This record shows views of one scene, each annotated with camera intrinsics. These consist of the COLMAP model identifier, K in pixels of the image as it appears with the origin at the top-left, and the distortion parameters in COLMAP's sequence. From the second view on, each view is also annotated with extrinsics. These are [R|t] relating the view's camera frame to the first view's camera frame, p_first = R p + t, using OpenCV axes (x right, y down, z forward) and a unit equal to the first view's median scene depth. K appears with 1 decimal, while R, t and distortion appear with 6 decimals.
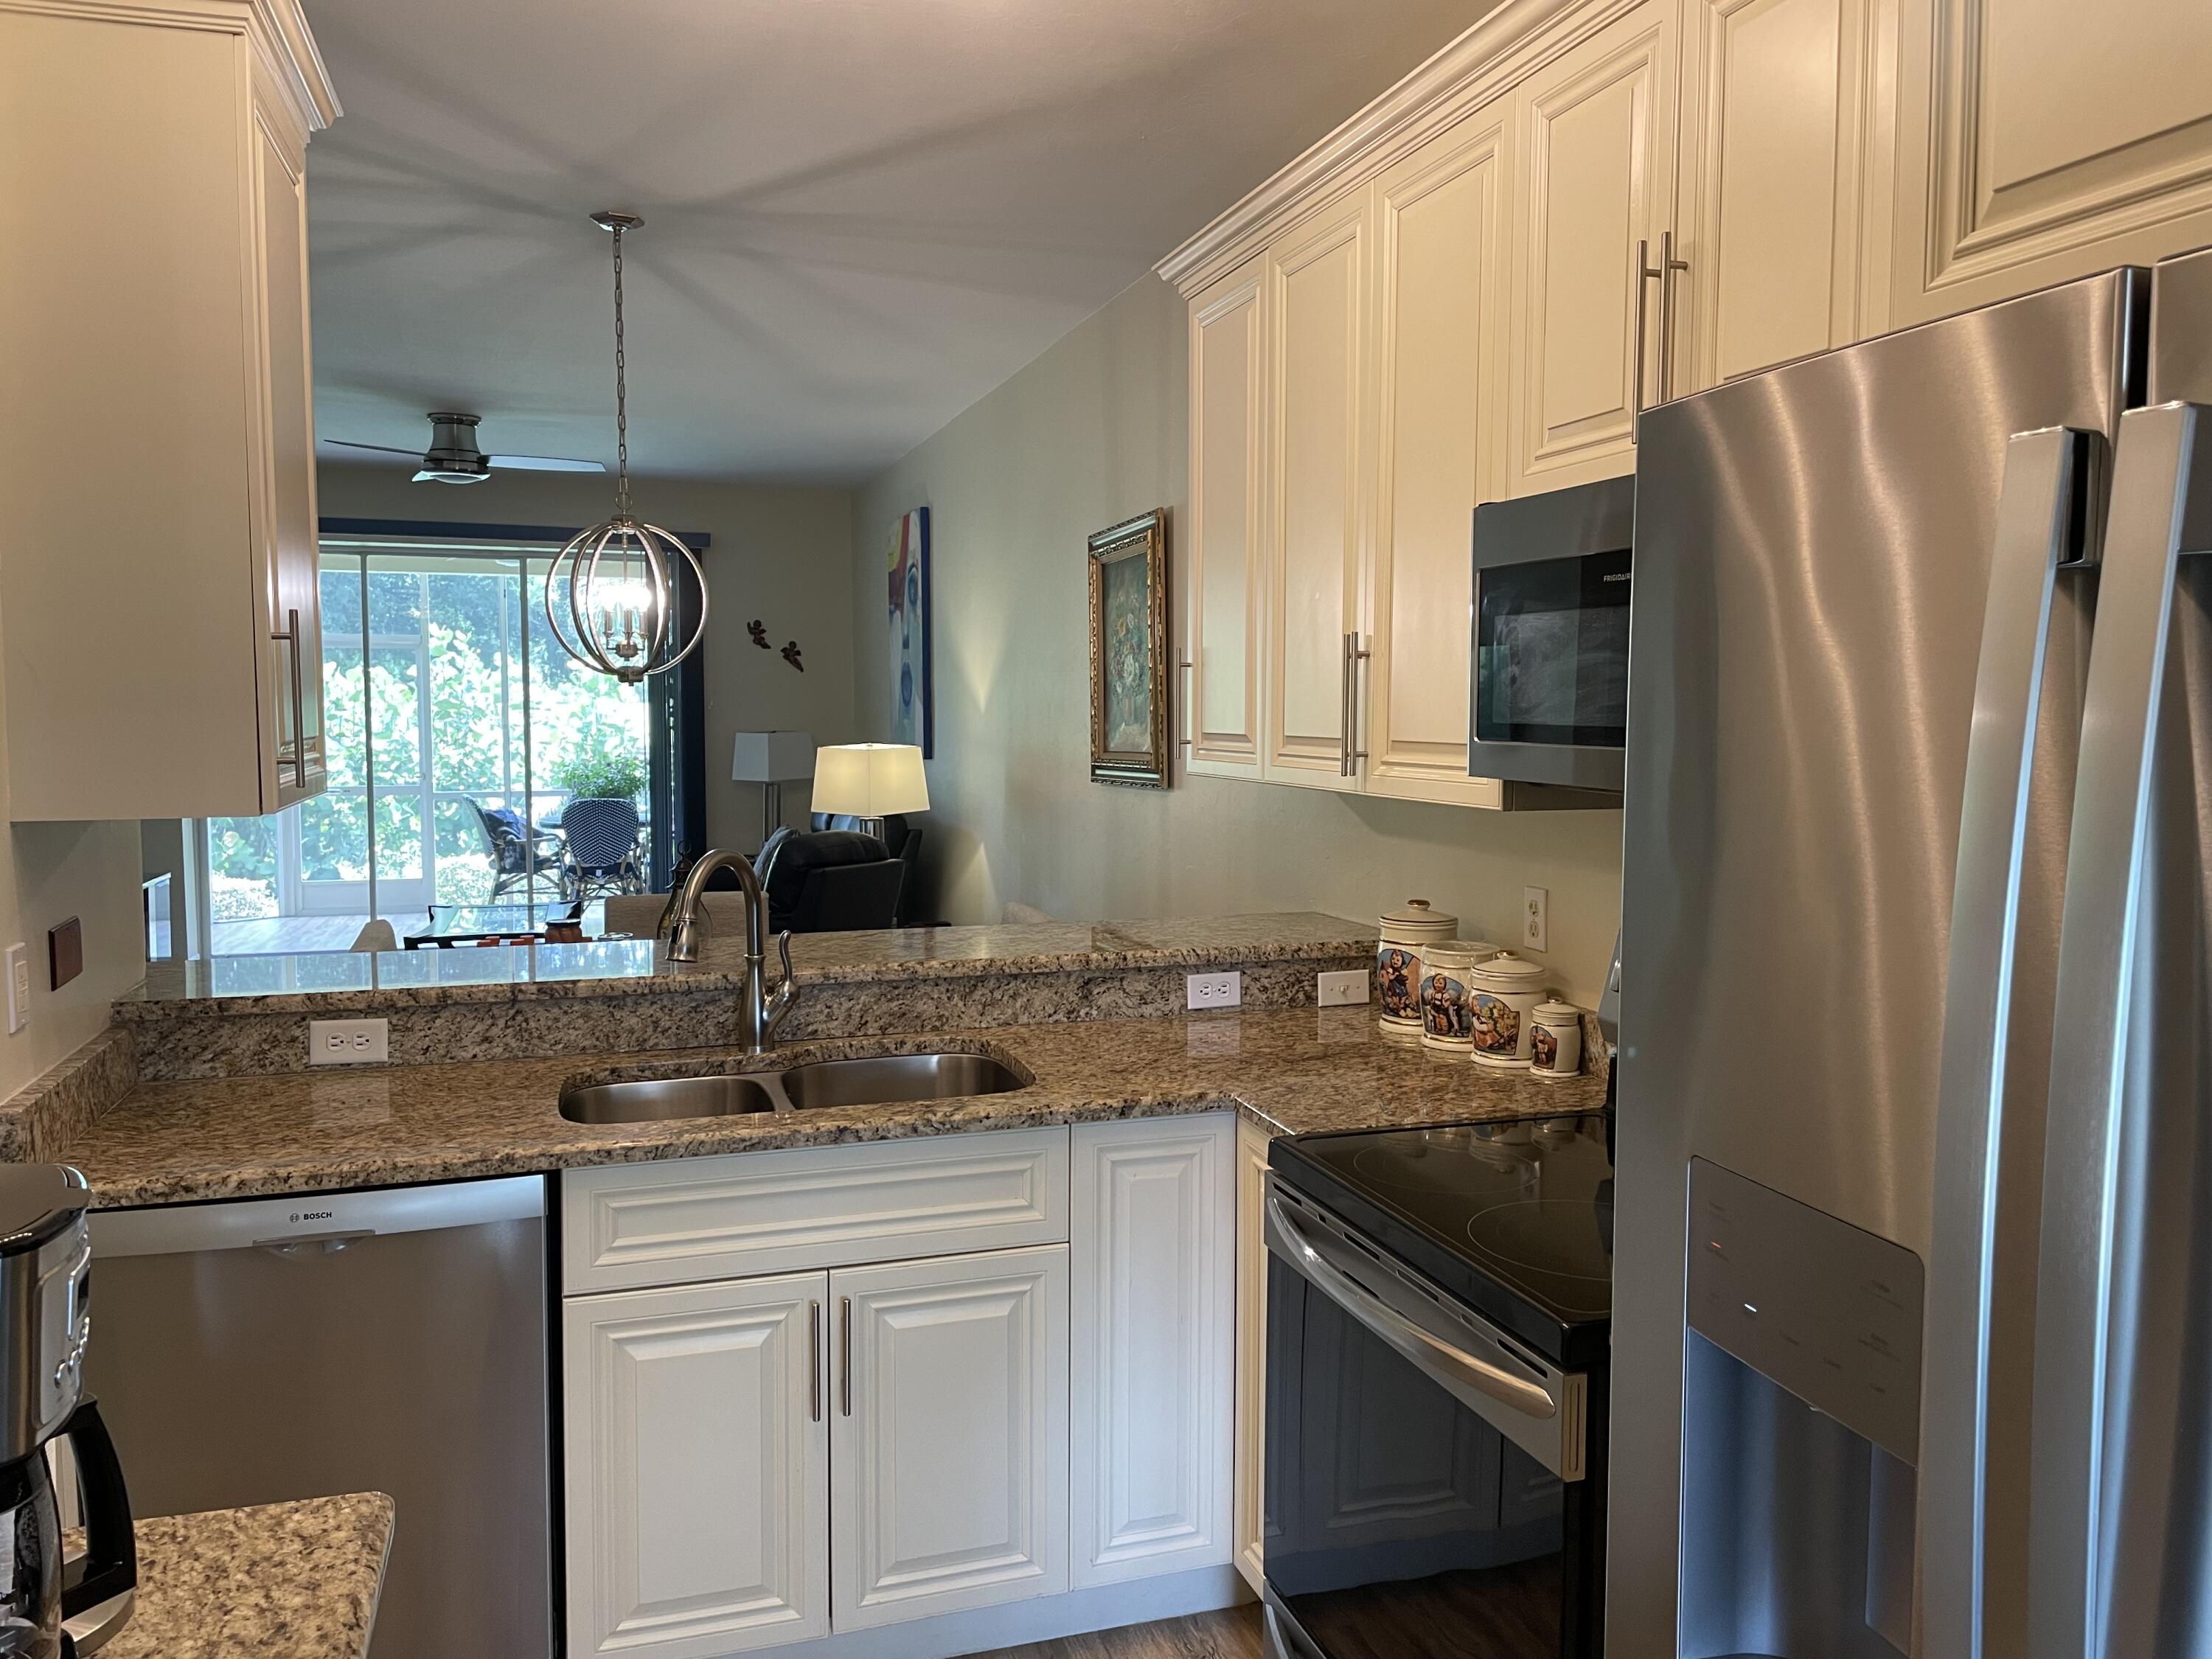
lens RADIAL K [[1663.3, 0, 1110.9], [0, 1663.3, 822.4], [0, 0, 1]] dist [0.007152, -0.004411]
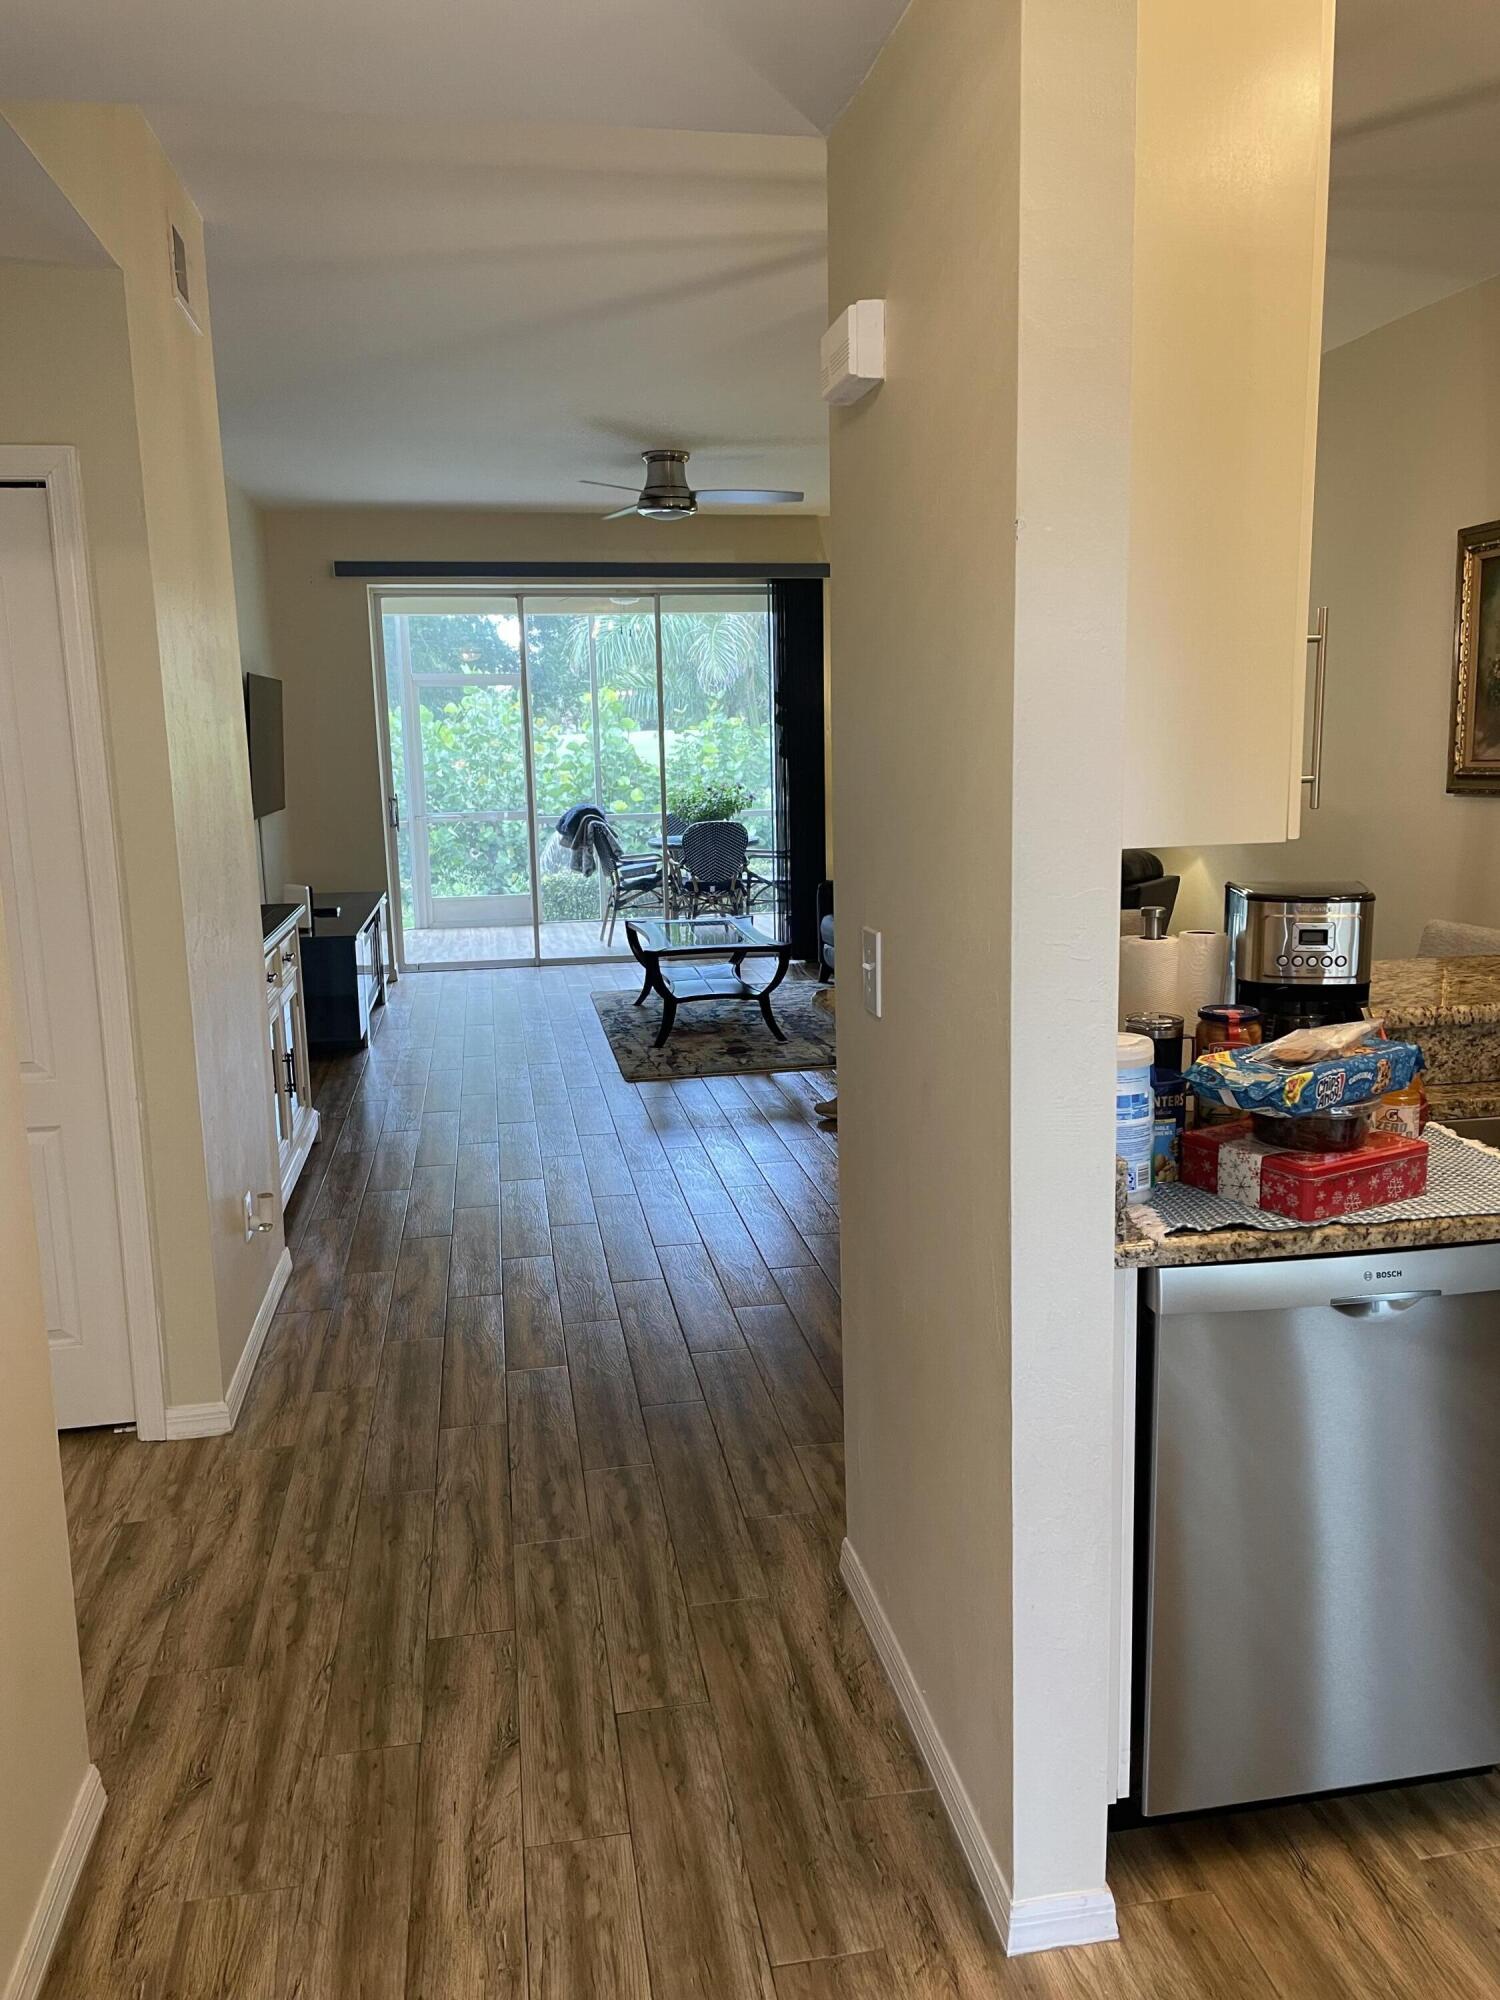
lens RADIAL K [[1503.9, 0, 746.5], [0, 1503.9, 1007.3], [0, 0, 1]] dist [0.007152, -0.004411]
pose [[0.987417, 0.008509, -0.157909, -0.698896], [0.009136, 0.993814, 0.110679, -0.006956], [0.157874, -0.110729, 0.981231, 0.140289]]
